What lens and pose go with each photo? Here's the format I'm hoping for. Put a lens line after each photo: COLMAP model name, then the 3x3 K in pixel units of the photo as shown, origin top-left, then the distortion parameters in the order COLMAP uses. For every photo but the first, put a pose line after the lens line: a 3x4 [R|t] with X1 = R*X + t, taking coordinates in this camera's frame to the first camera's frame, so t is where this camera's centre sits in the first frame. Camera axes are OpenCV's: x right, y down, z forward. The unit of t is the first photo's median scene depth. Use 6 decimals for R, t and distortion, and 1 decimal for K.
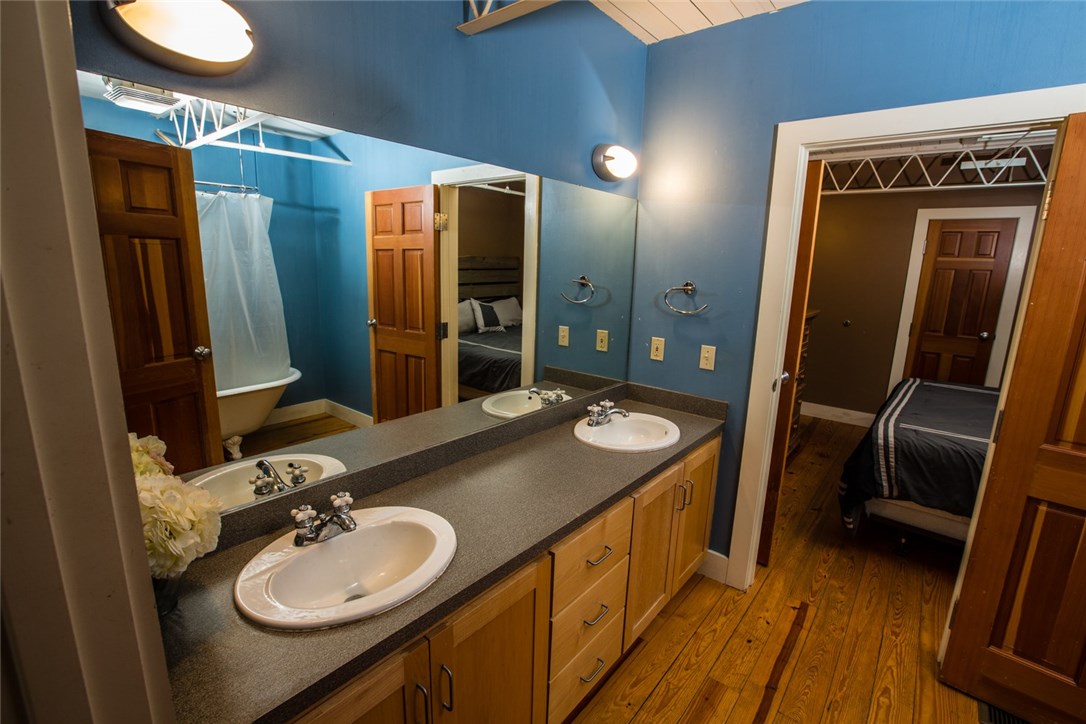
lens RADIAL K [[491.0, 0, 543.0], [0, 491.0, 362.0], [0, 0, 1]] dist [-0.059021, 0.020942]
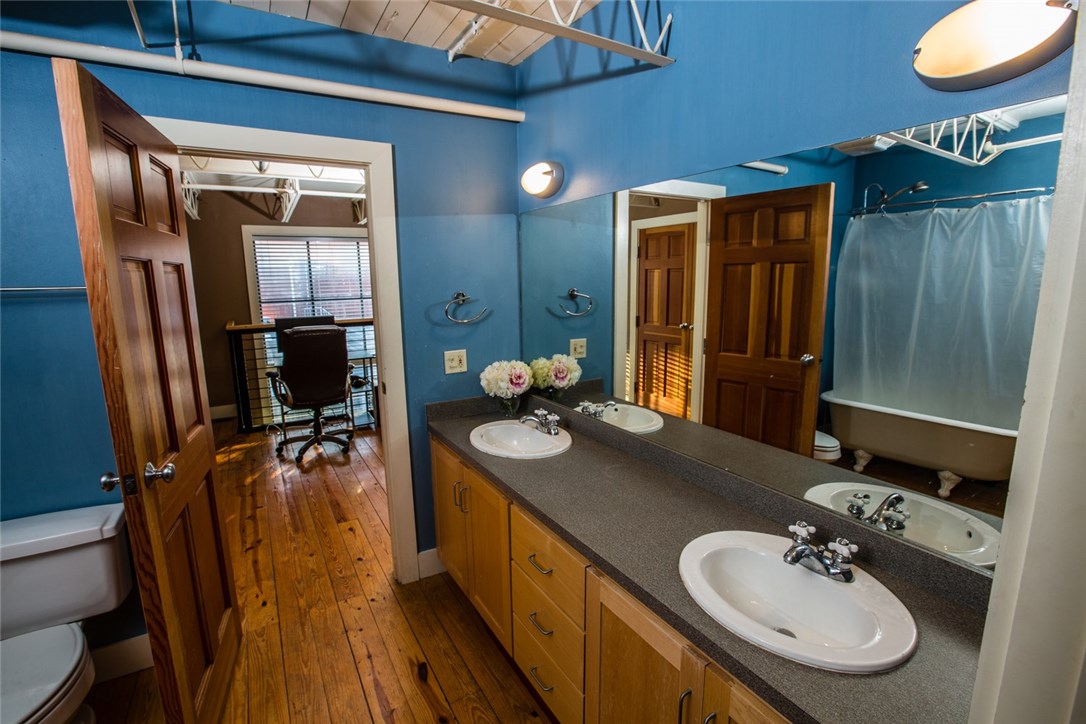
lens RADIAL K [[491.0, 0, 543.0], [0, 491.0, 362.0], [0, 0, 1]] dist [-0.059021, 0.020942]
pose [[-0.282943, 0.138411, -0.949097, 0.639062], [-0.185873, 0.962861, 0.195831, -0.133312], [0.940954, 0.231821, -0.246708, 0.749145]]
